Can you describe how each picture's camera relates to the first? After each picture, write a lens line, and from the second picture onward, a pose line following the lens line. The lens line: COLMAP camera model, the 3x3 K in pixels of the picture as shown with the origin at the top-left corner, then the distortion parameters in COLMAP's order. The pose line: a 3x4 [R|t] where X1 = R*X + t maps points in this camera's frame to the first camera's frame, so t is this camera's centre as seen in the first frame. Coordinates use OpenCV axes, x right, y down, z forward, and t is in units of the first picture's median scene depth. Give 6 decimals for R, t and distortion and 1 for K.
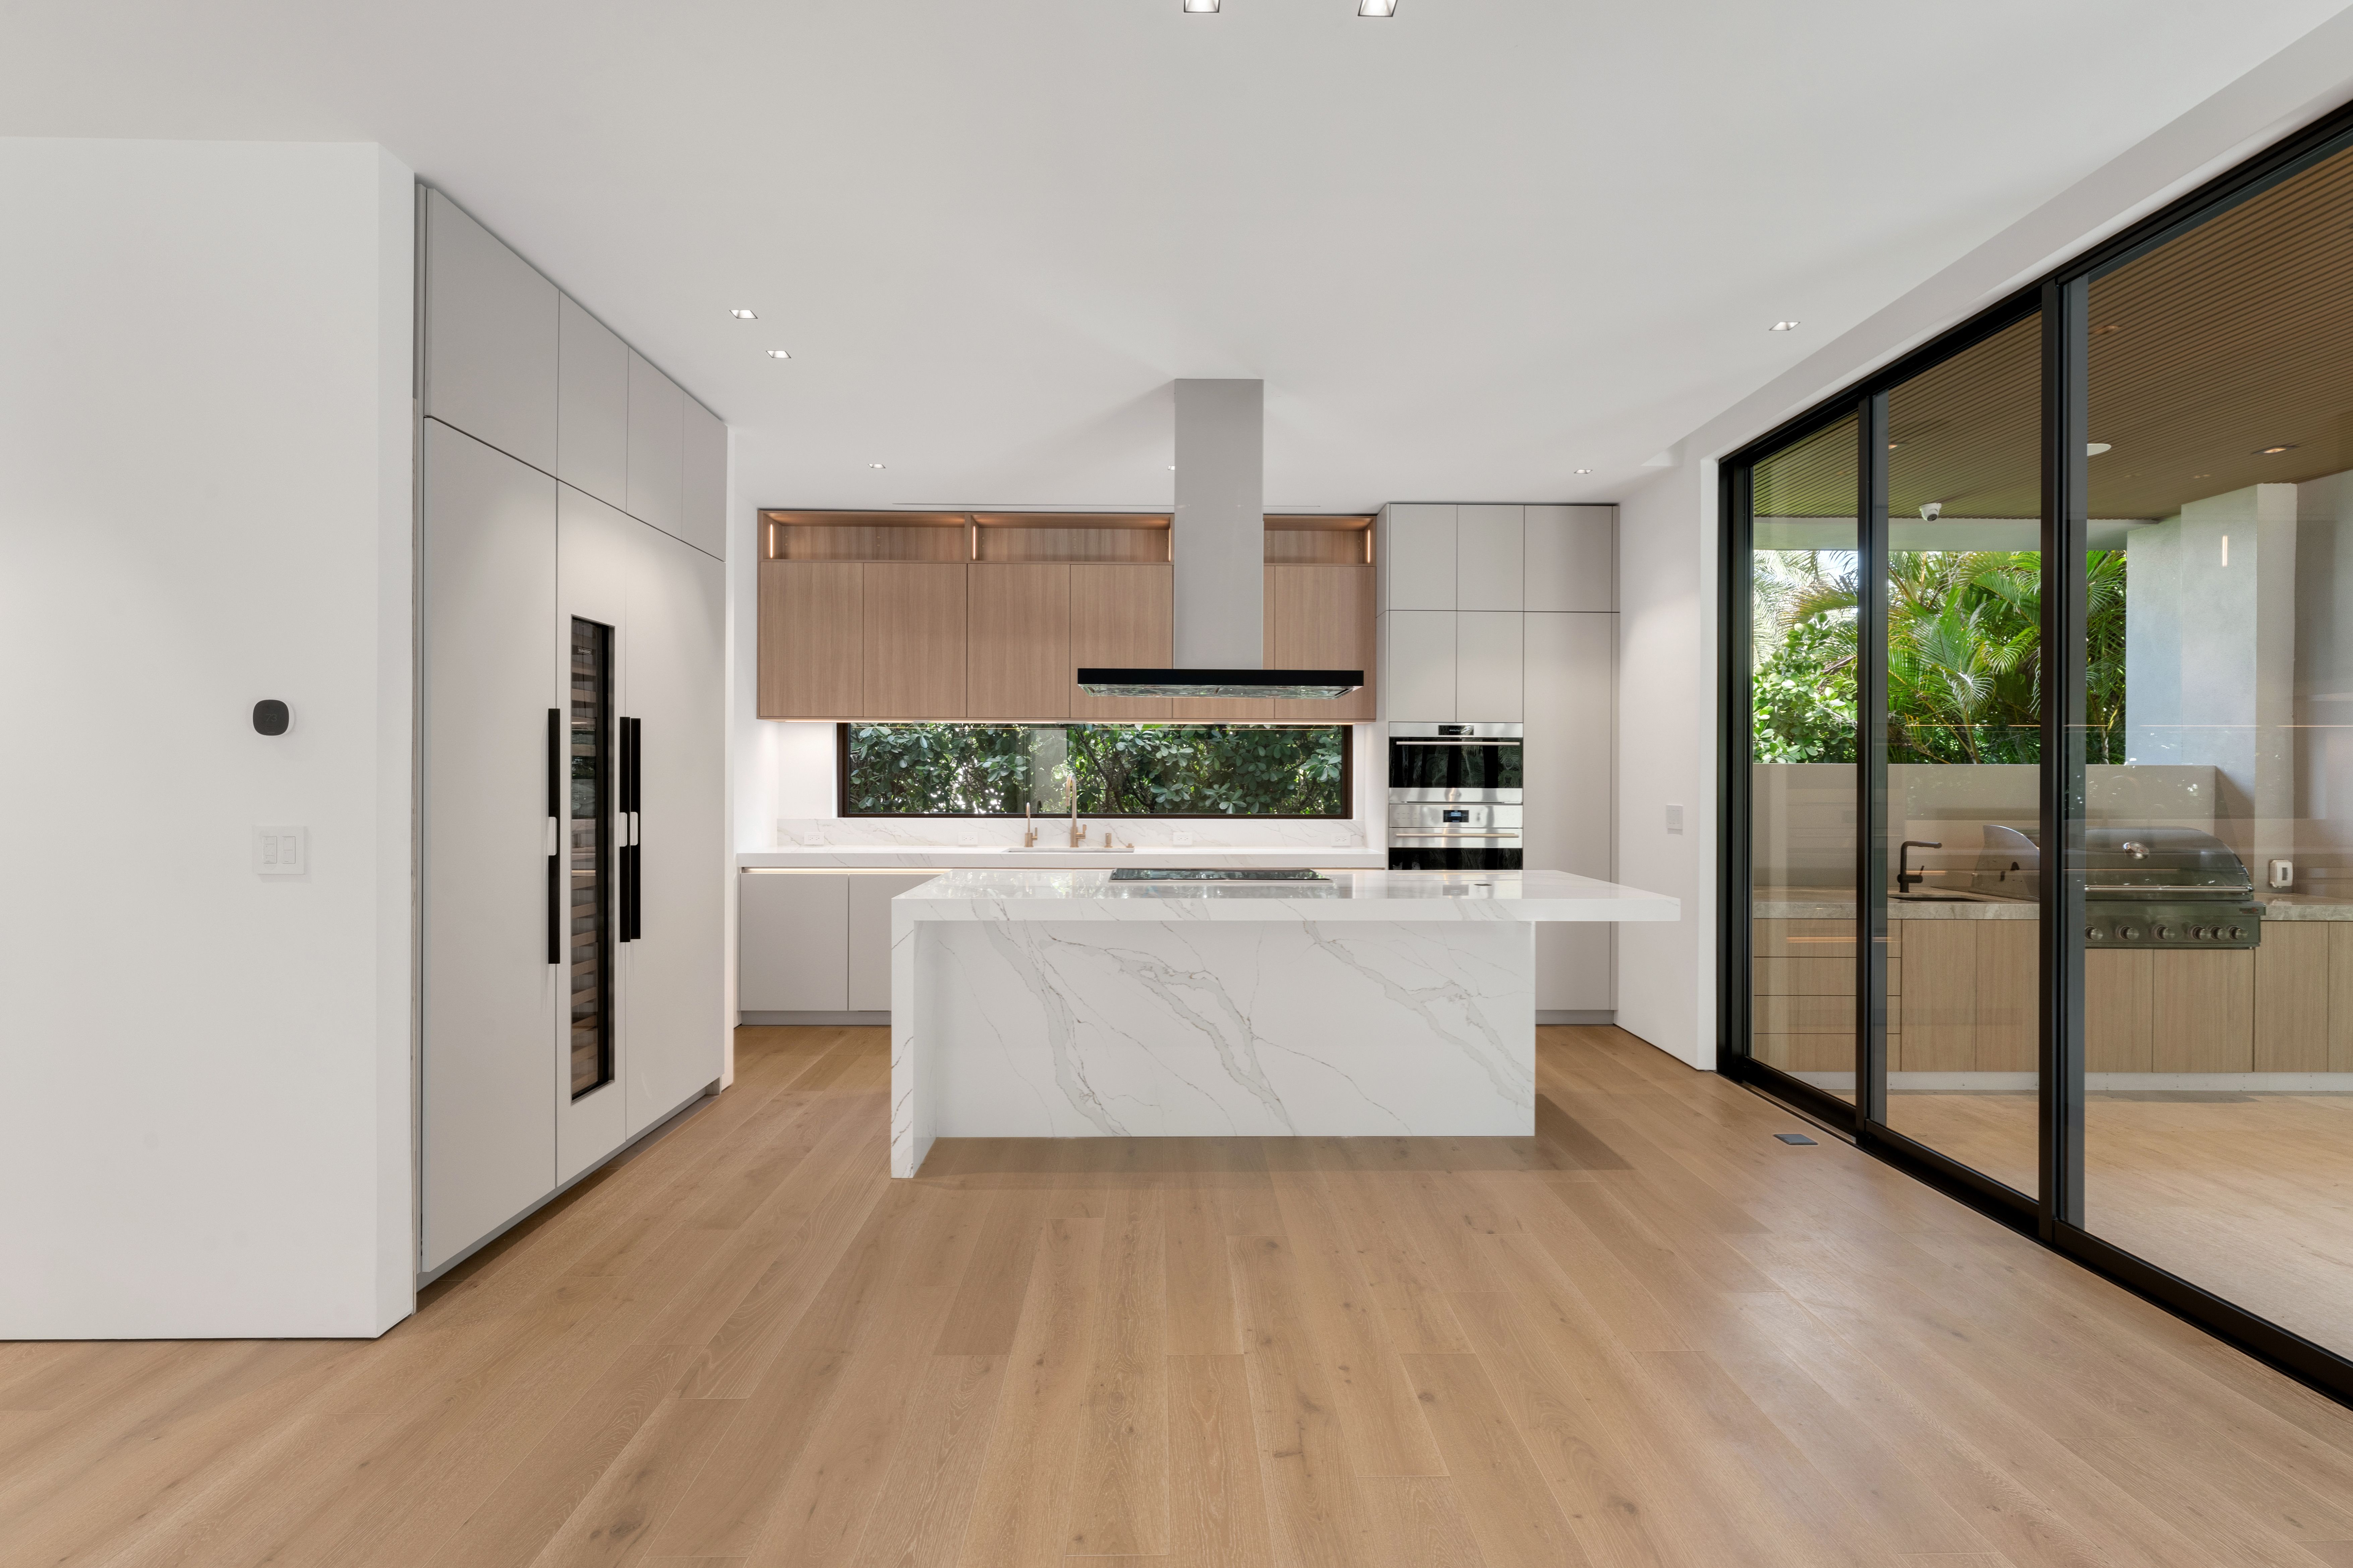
lens RADIAL K [[1112.7, 0, 1176.5], [0, 1112.7, 784.0], [0, 0, 1]] dist [-0.003025, -0.000428]
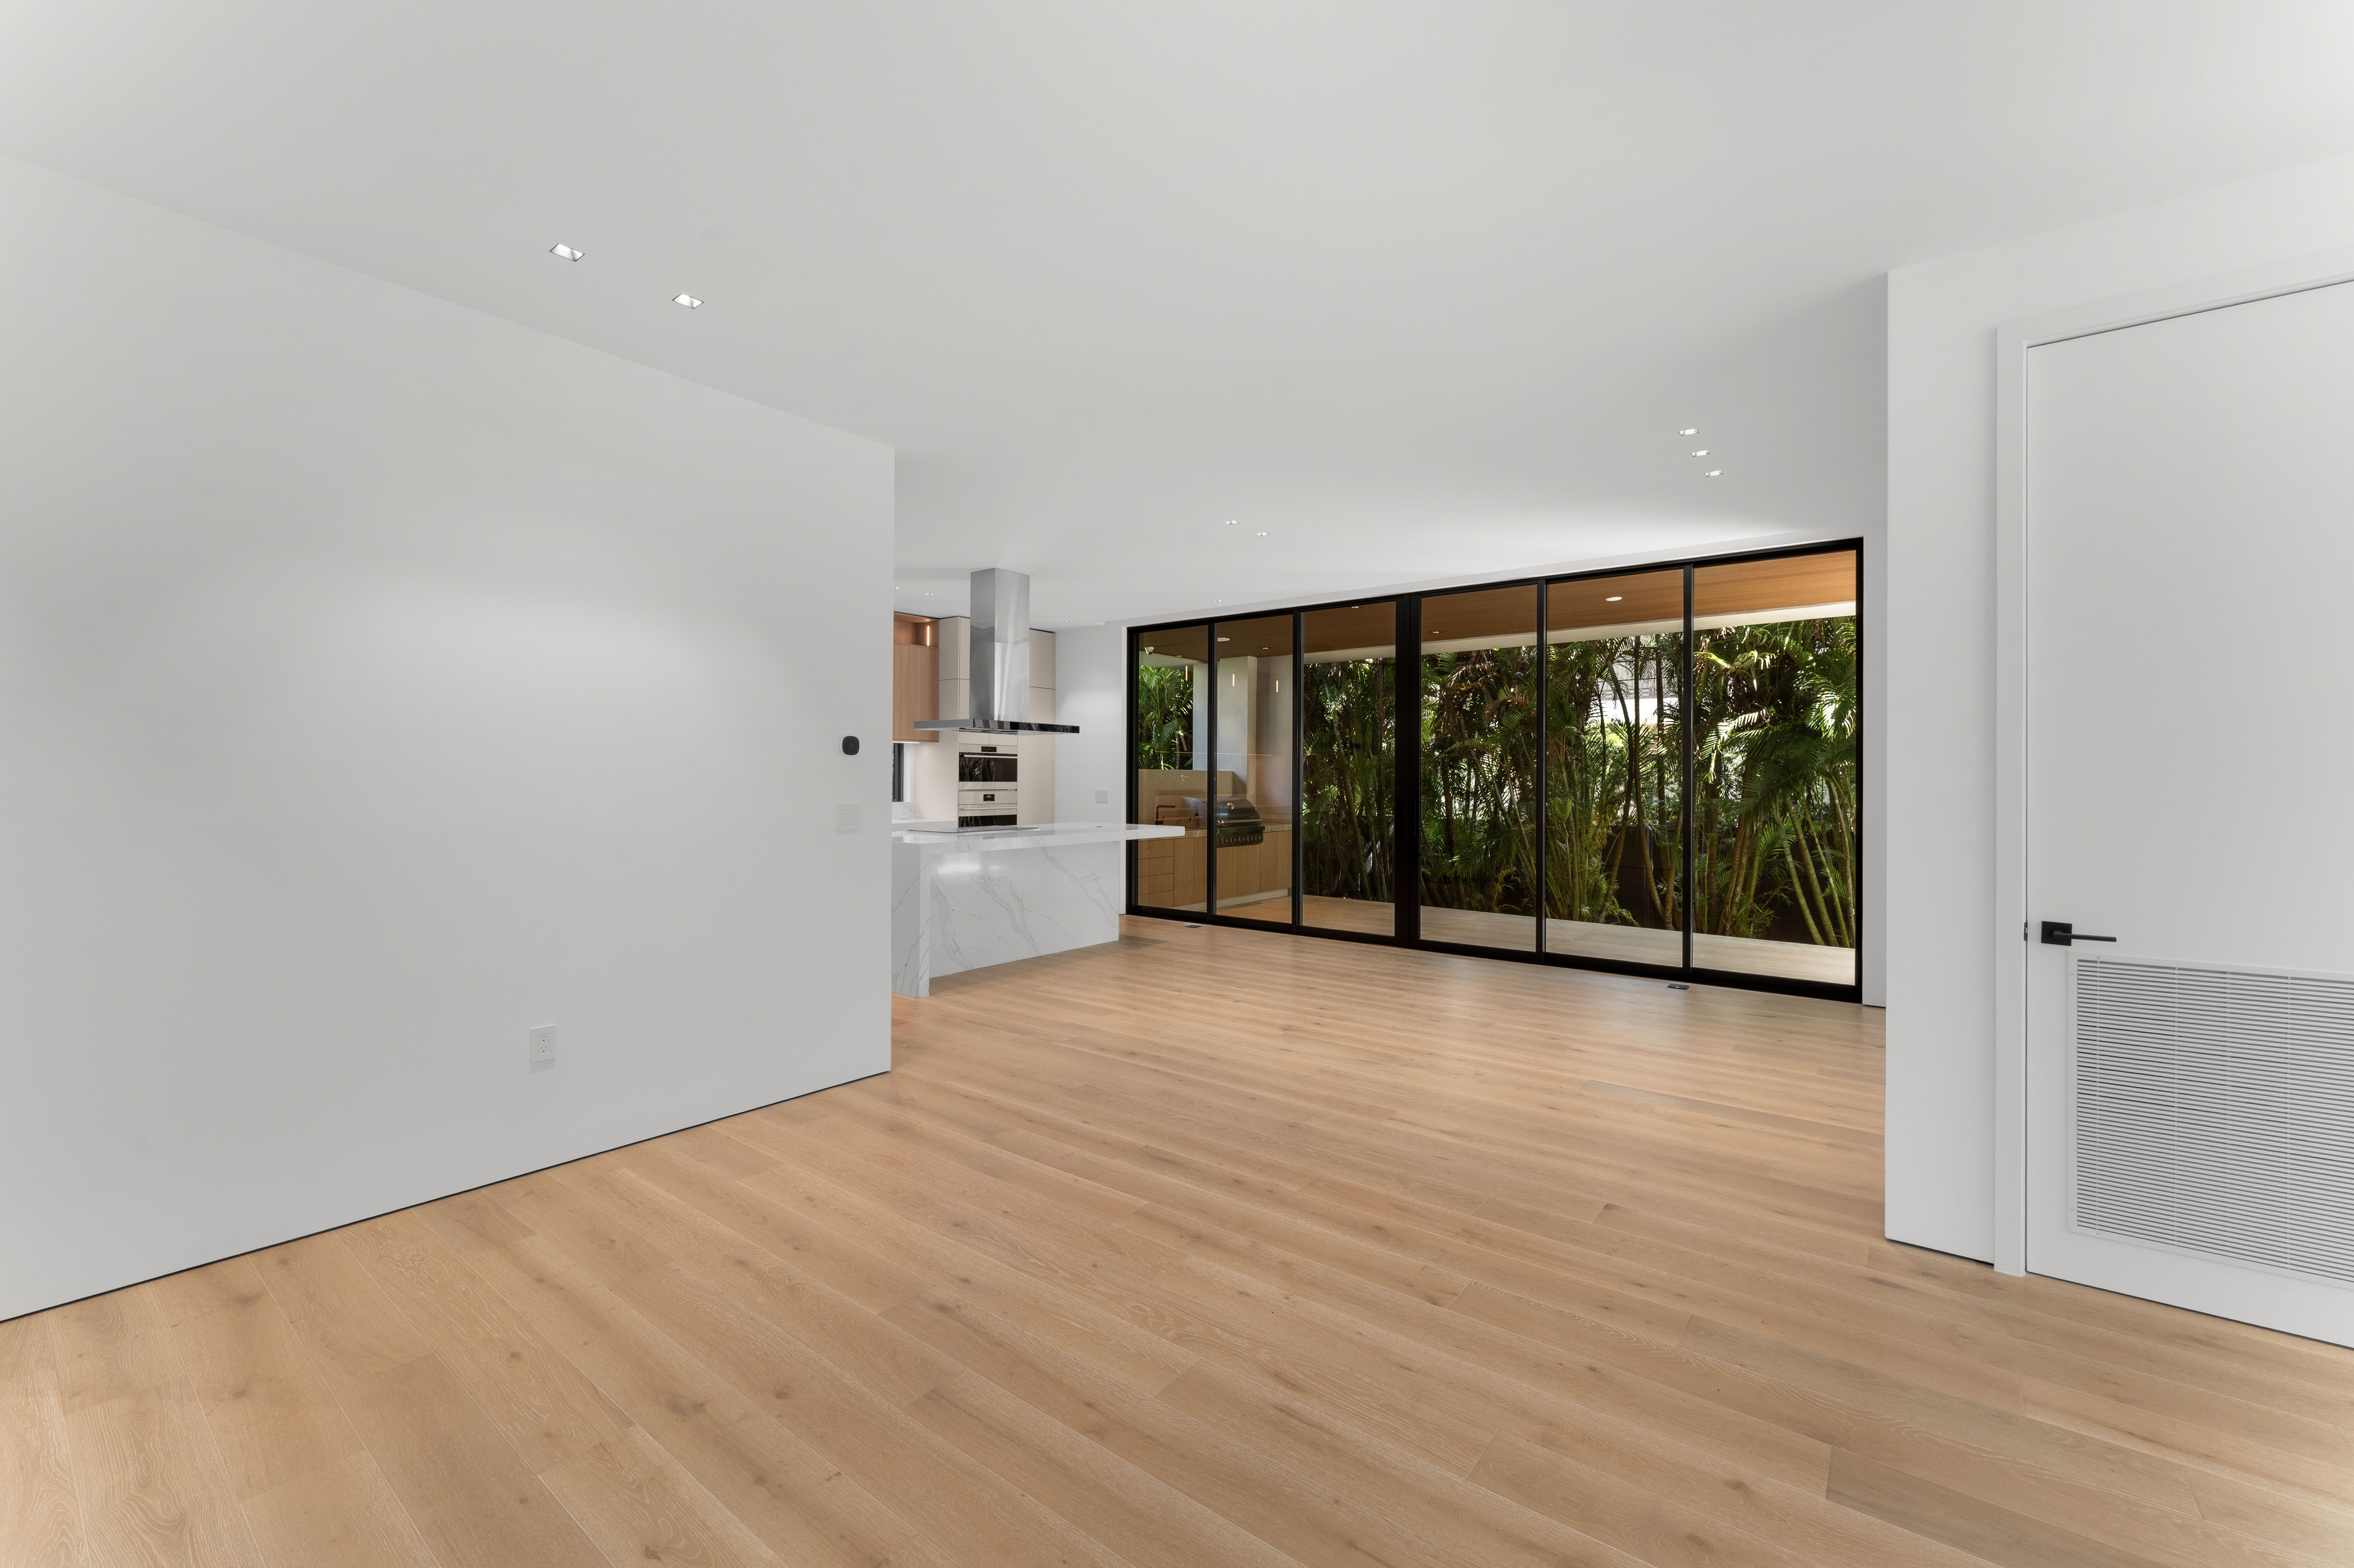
lens RADIAL K [[930.0, 0, 1177.0], [0, 930.0, 784.0], [0, 0, 1]] dist [0.004602, -0.000002]
pose [[0.628123, -0.006596, 0.778086, -0.723018], [0.001917, 0.999974, 0.006930, -0.002347], [-0.778112, -0.002861, 0.628119, -0.169292]]
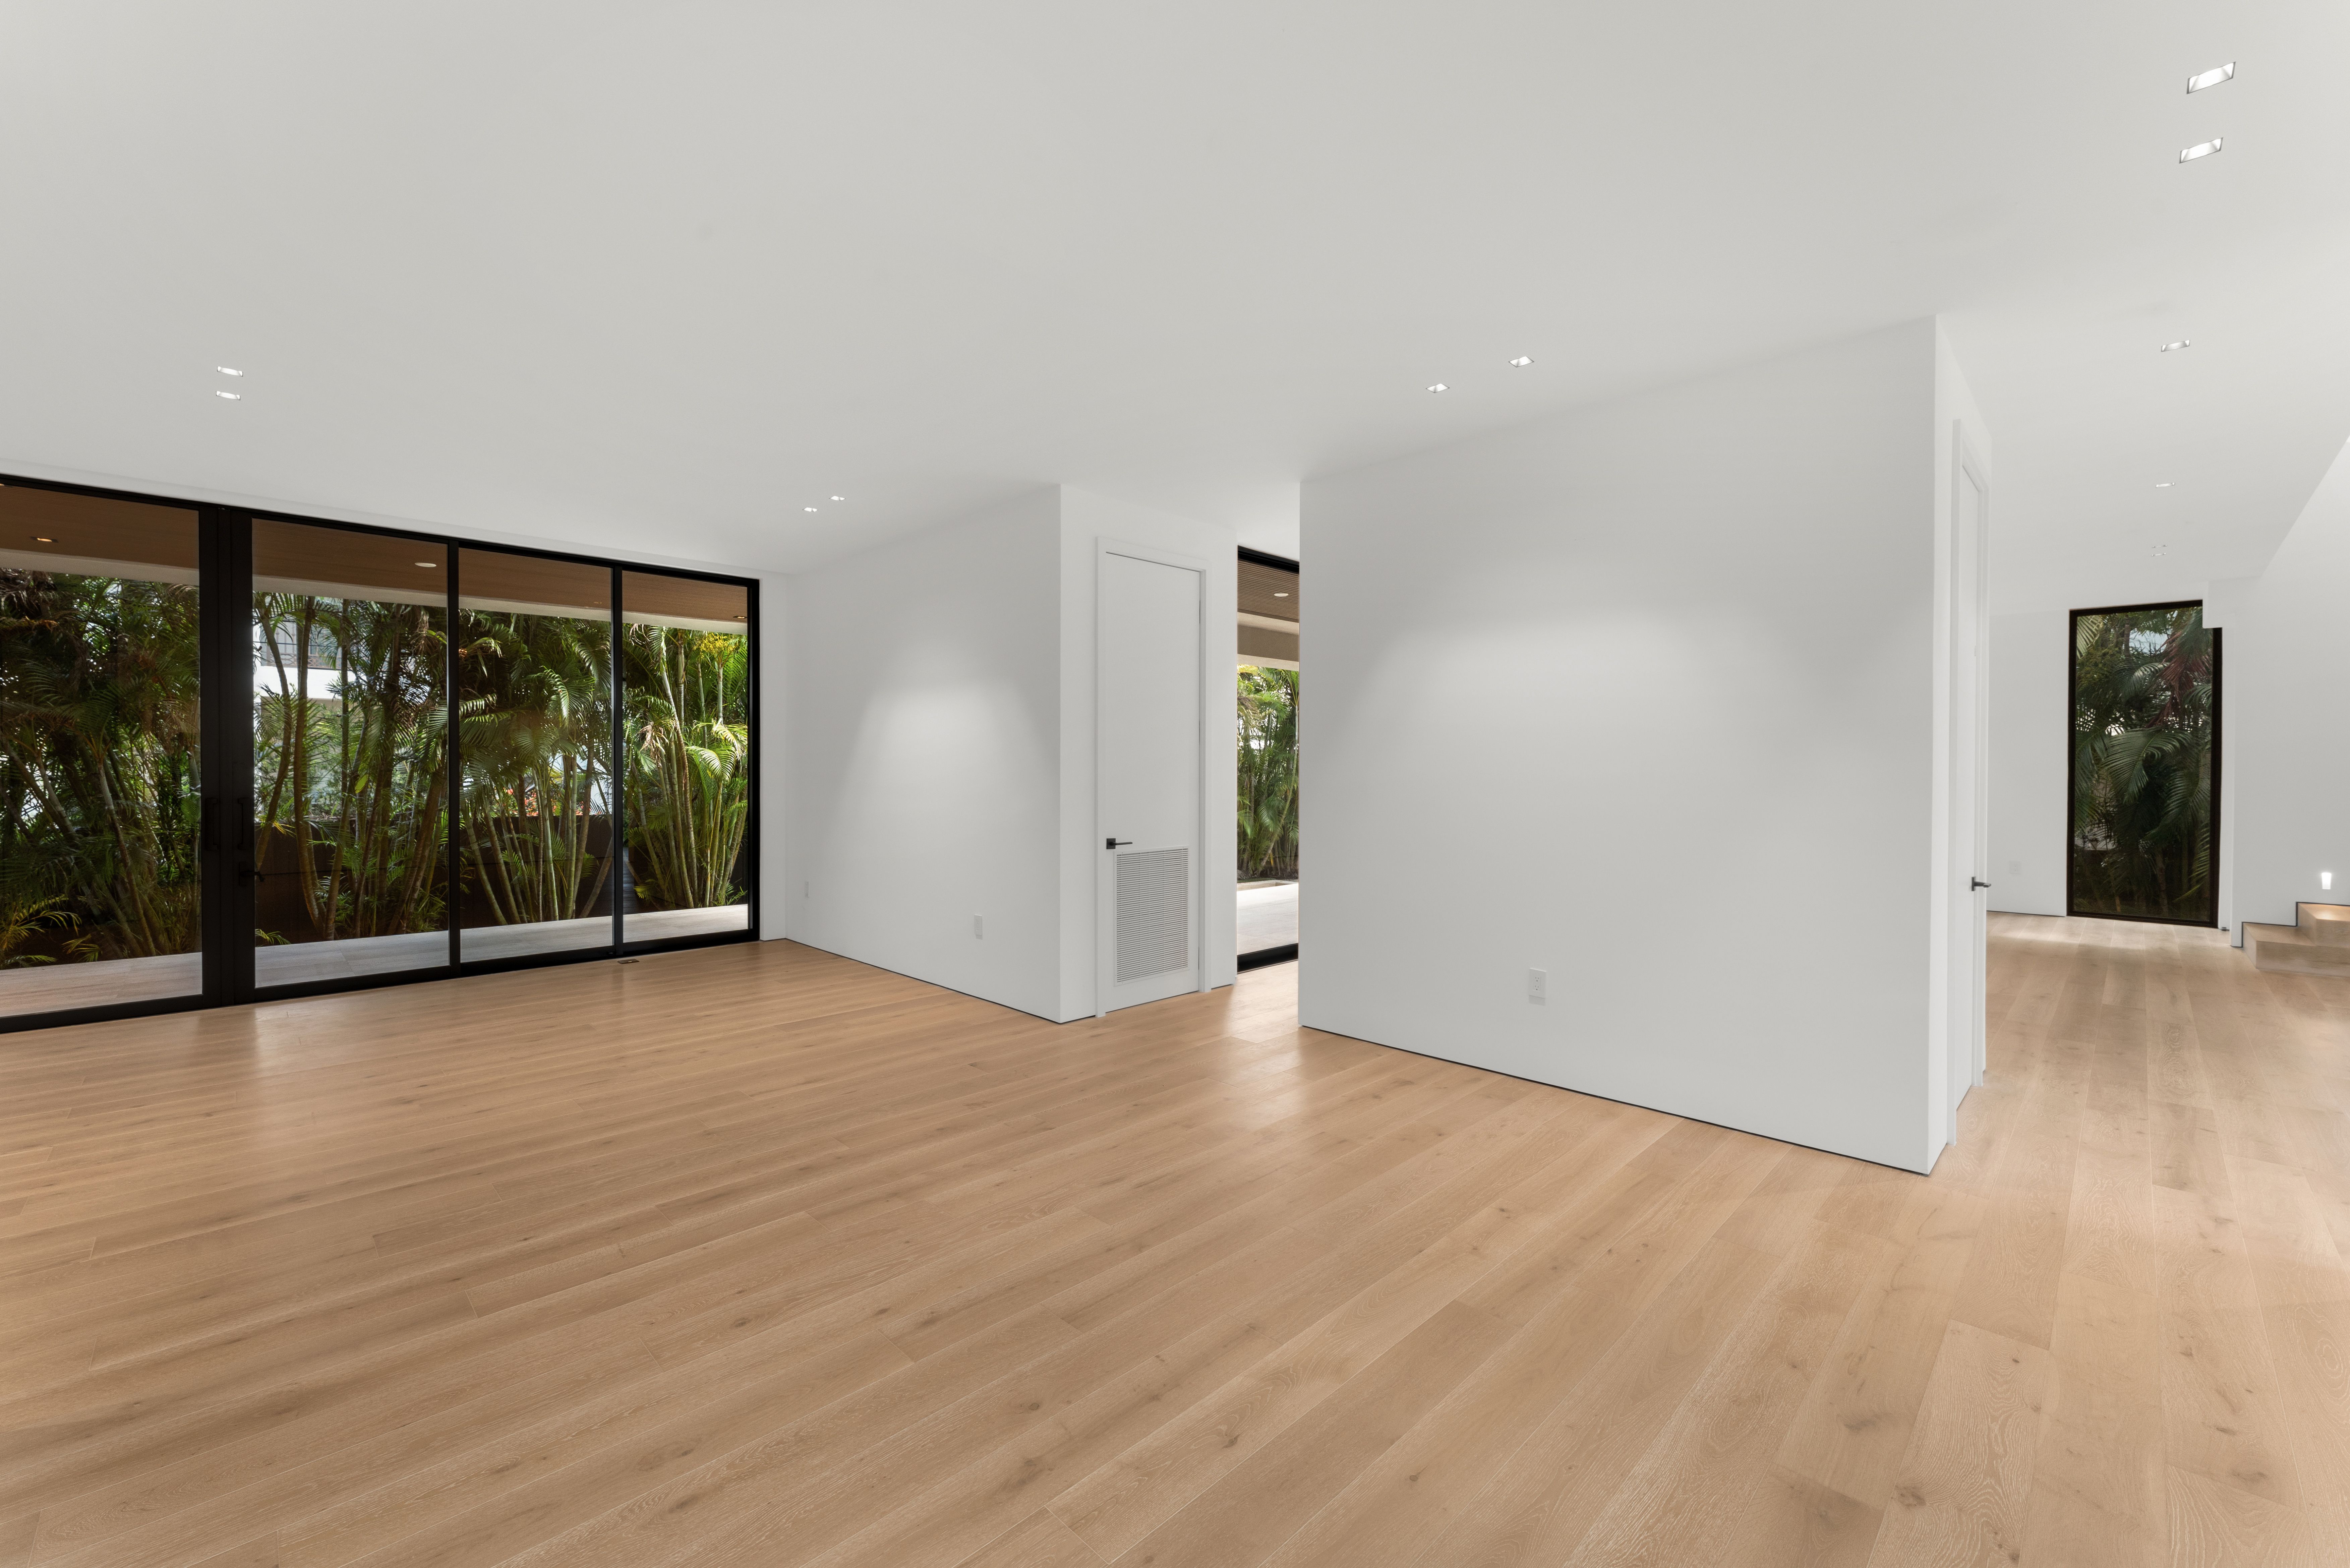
lens RADIAL K [[934.3, 0, 1175.0], [0, 934.3, 784.0], [0, 0, 1]] dist [0.012708, -0.000054]
pose [[-0.676000, -0.015481, 0.736739, -0.819794], [-0.002107, 0.999816, 0.019076, -0.001837], [-0.736899, 0.011343, -0.675908, 0.324329]]
